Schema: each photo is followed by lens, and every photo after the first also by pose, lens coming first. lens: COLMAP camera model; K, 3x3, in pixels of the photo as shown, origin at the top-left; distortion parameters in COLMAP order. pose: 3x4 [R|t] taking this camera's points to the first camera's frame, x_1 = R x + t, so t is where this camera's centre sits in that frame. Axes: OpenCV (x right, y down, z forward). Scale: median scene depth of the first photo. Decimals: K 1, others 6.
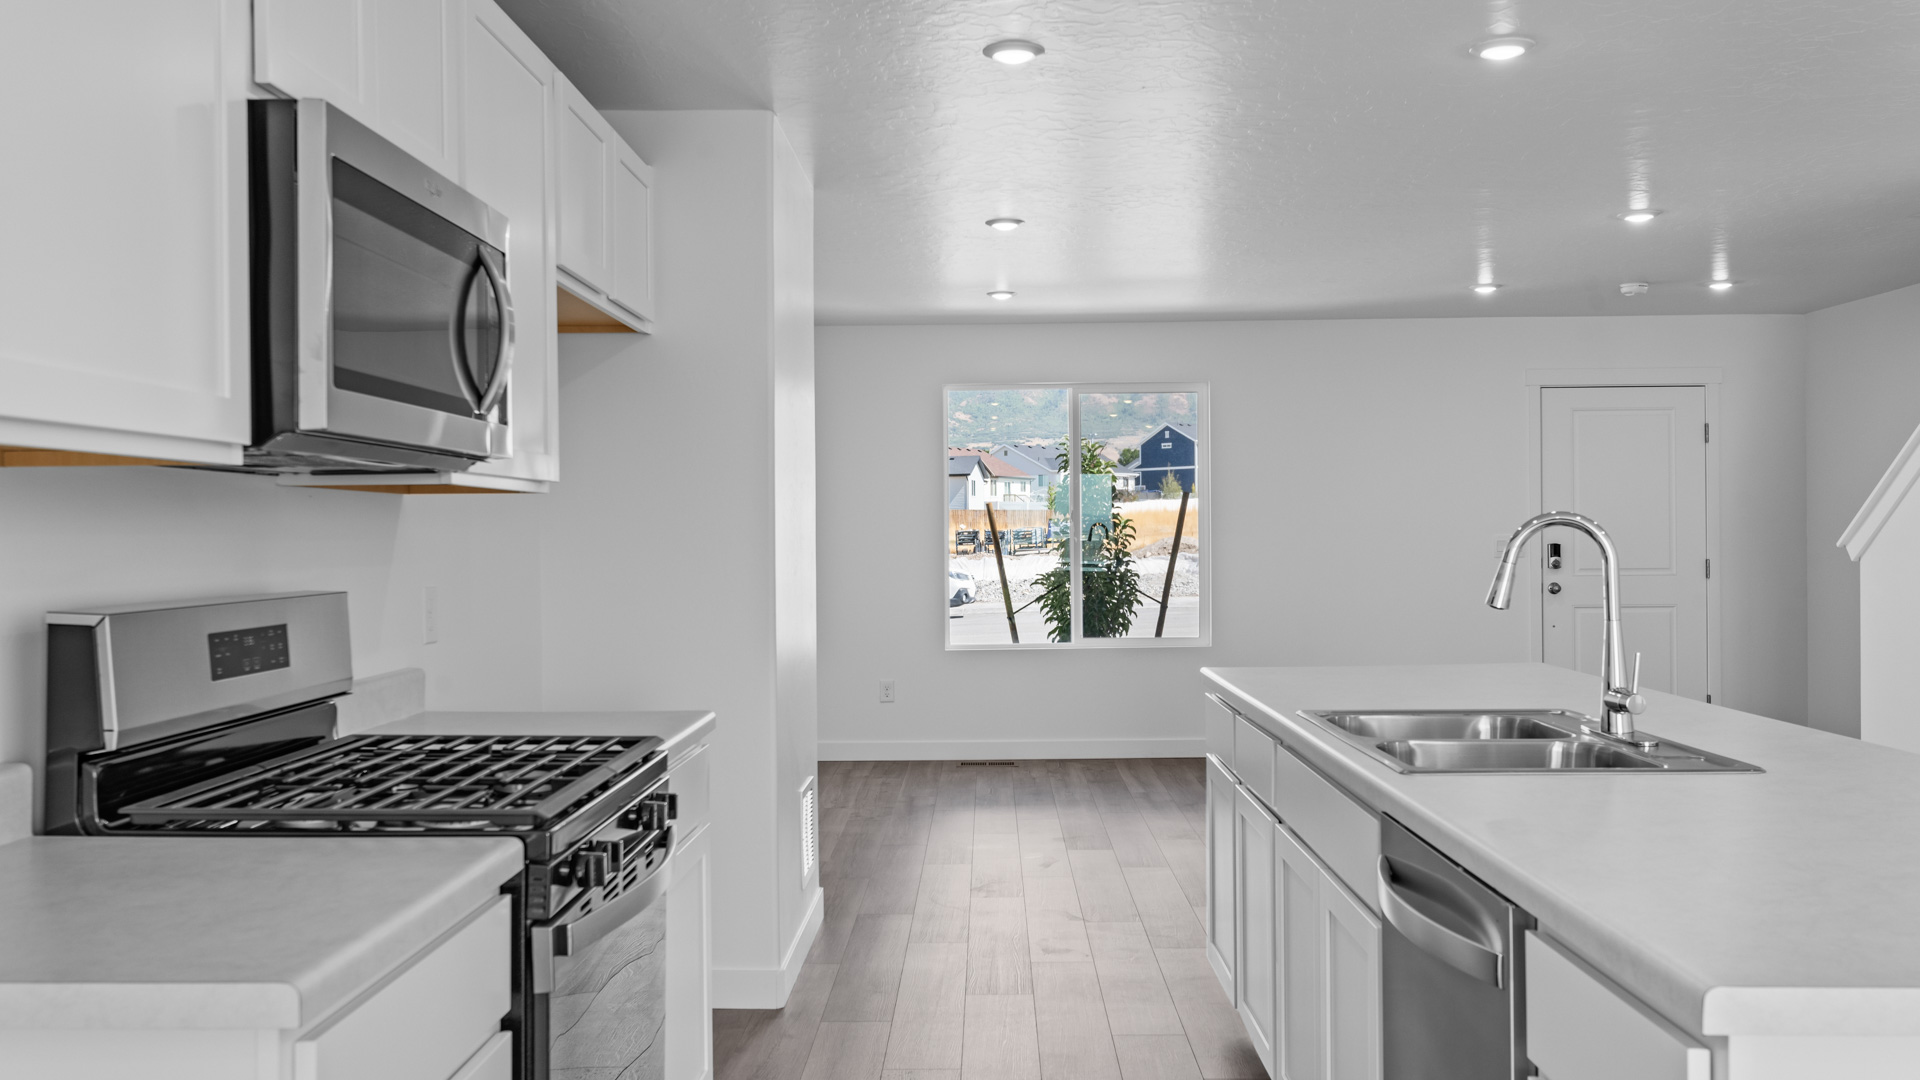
lens RADIAL K [[1573.3, 0, 960.0], [0, 1573.3, 540.0], [0, 0, 1]] dist [-0.000238, -0.000872]
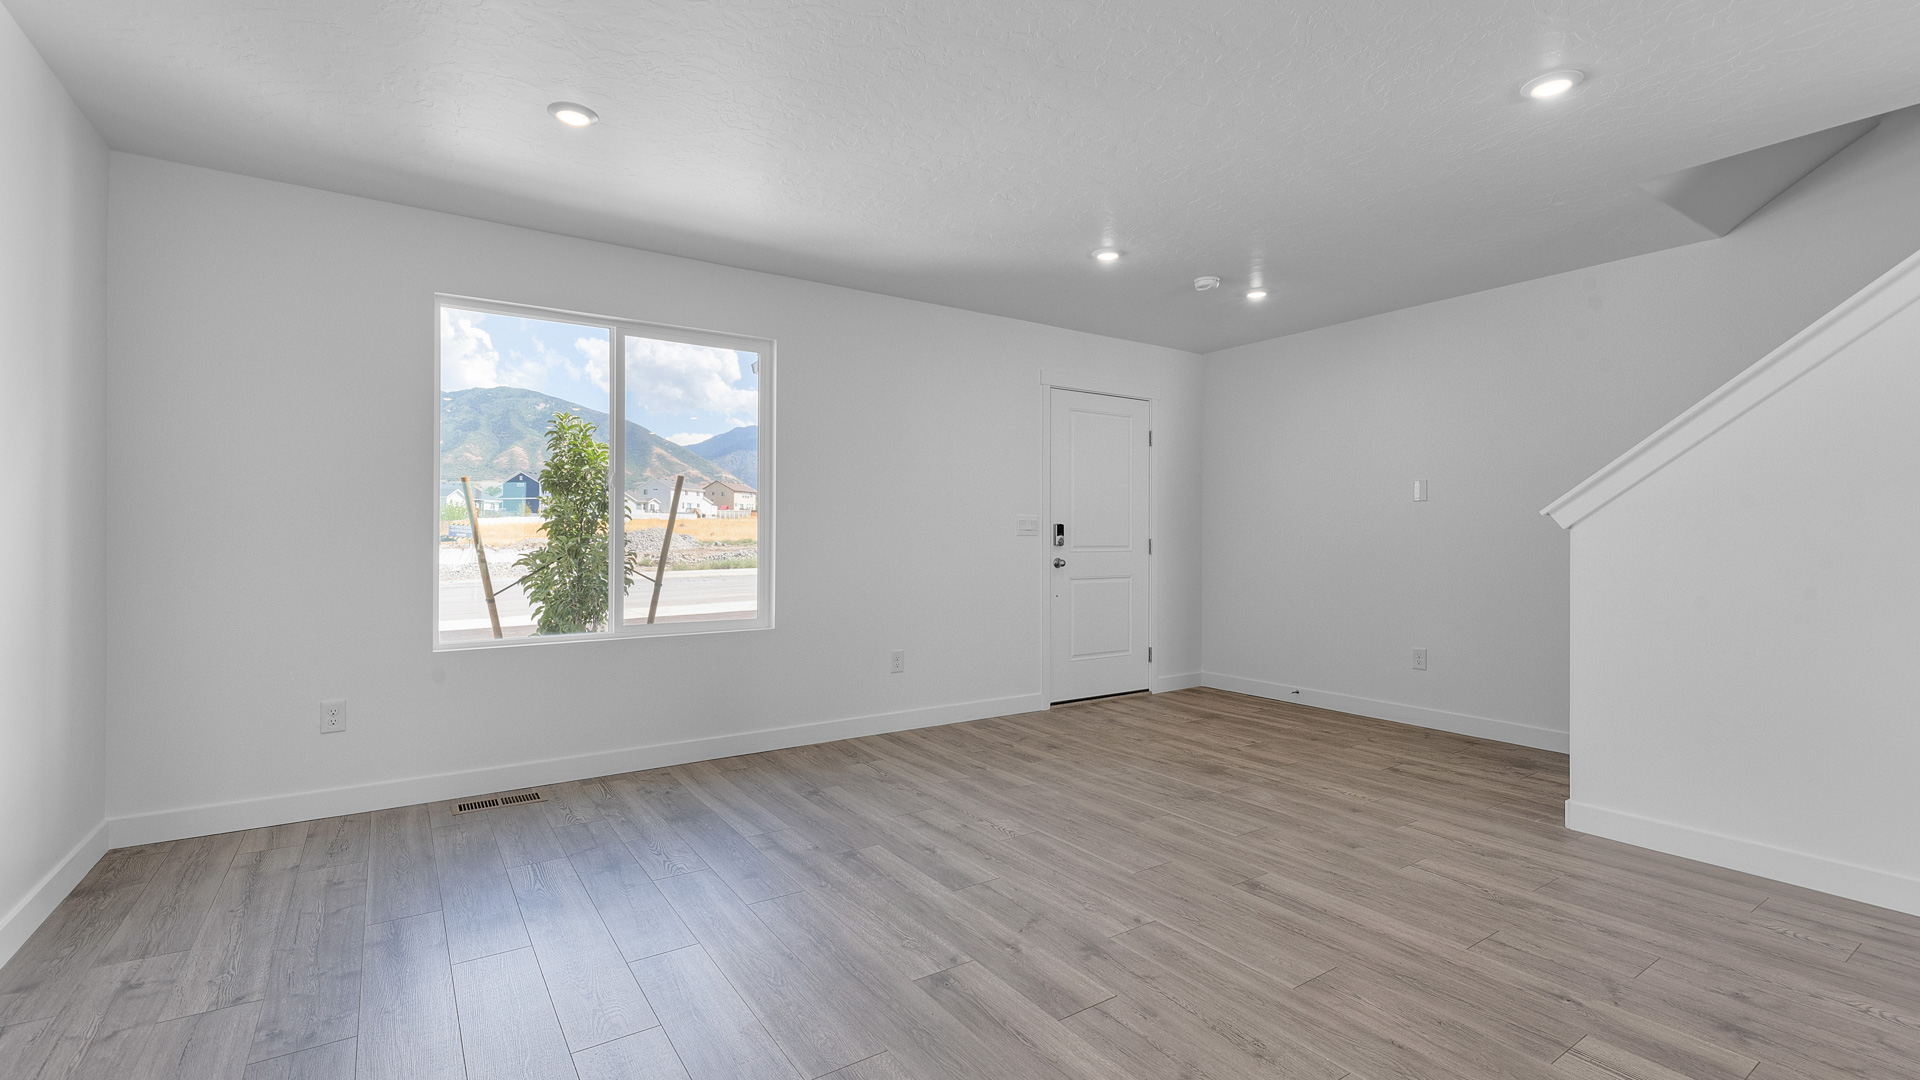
lens RADIAL K [[837.2, 0, 960.0], [0, 837.2, 540.0], [0, 0, 1]] dist [0.001922, 0.000220]
pose [[0.816782, 0.008491, 0.576884, -0.034739], [-0.006655, 0.999964, -0.005296, 0.017607], [-0.576909, 0.000486, 0.816809, 0.540732]]
